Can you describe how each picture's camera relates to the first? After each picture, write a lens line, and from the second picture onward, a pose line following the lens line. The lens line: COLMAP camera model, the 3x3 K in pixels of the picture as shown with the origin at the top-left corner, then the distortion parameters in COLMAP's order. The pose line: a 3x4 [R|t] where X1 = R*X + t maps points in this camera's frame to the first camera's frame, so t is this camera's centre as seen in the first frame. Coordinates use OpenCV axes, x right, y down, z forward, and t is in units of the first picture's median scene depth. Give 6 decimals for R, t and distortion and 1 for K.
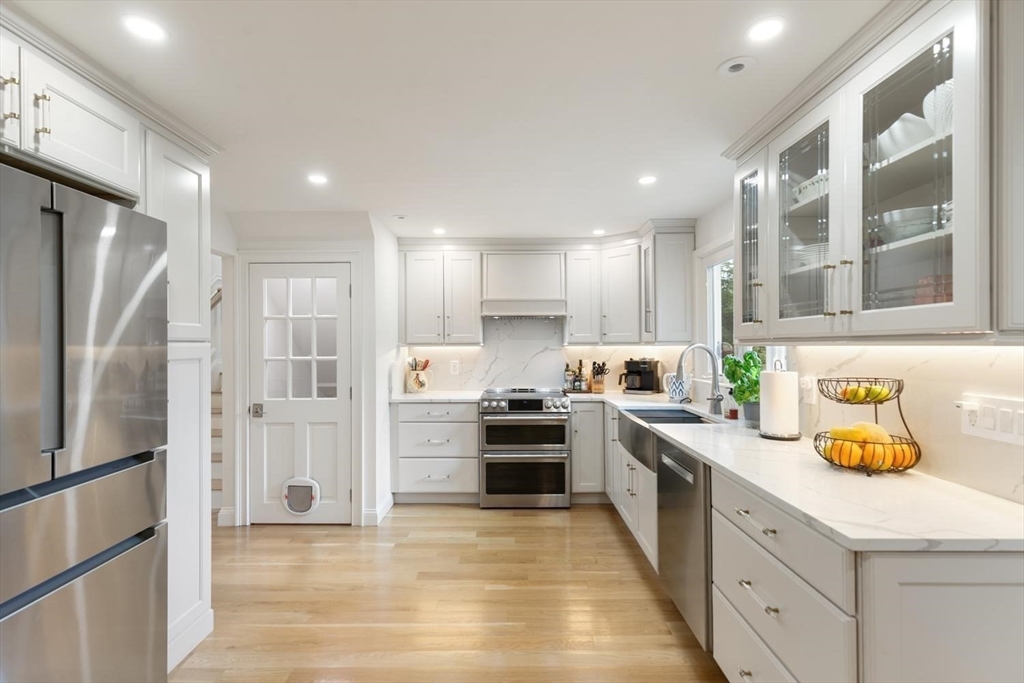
lens RADIAL K [[466.2, 0, 514.1], [0, 466.2, 339.7], [0, 0, 1]] dist [0.015075, -0.002764]
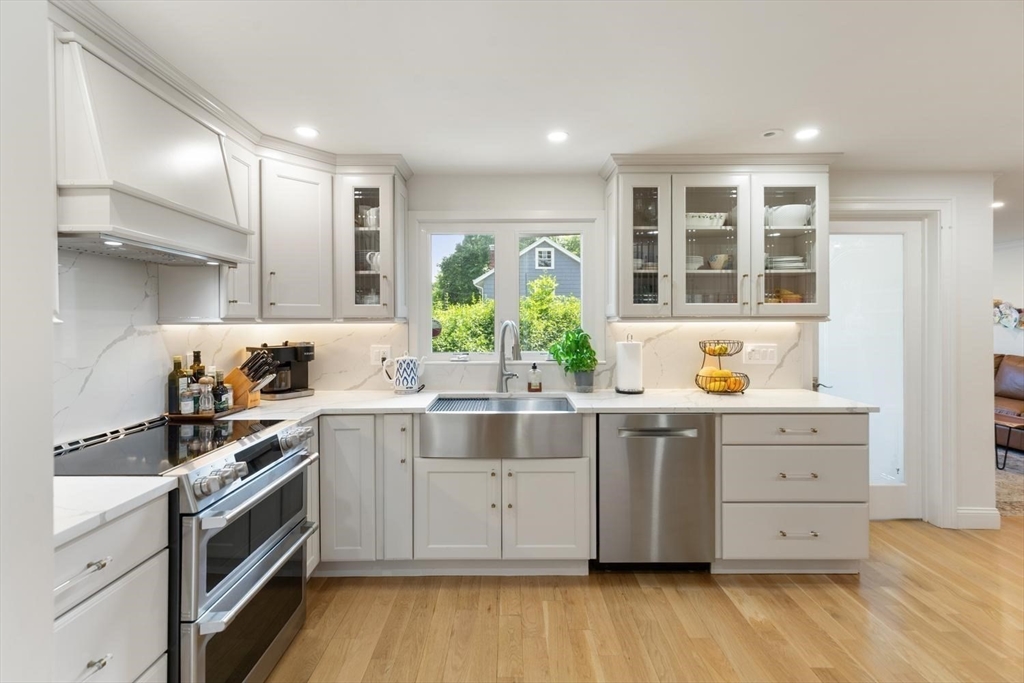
lens RADIAL K [[466.2, 0, 510.6], [0, 466.2, 320.8], [0, 0, 1]] dist [0.015075, -0.002764]
pose [[0.009072, 0.007189, 0.999933, -0.456359], [-0.009014, 0.999934, -0.007107, 0.012538], [-0.999918, -0.008948, 0.009136, 0.810510]]
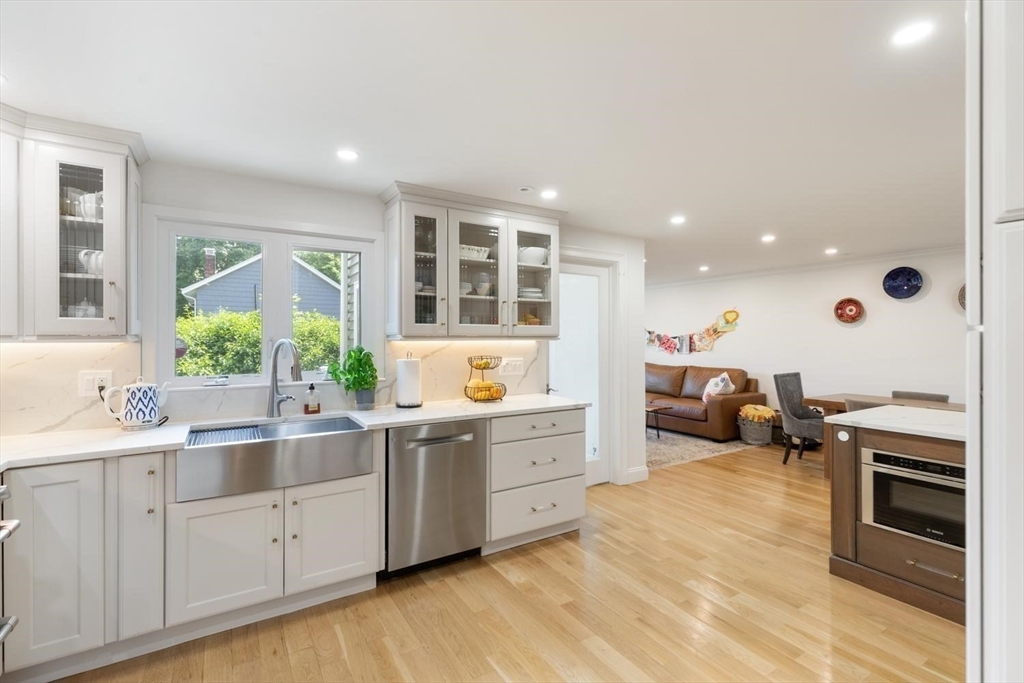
lens RADIAL K [[466.2, 0, 505.2], [0, 466.2, 333.7], [0, 0, 1]] dist [0.015075, -0.002764]
pose [[-0.511444, 0.014098, 0.859201, -0.476039], [-0.006494, 0.999773, -0.020270, 0.010944], [-0.859292, -0.015946, -0.511237, 0.898700]]
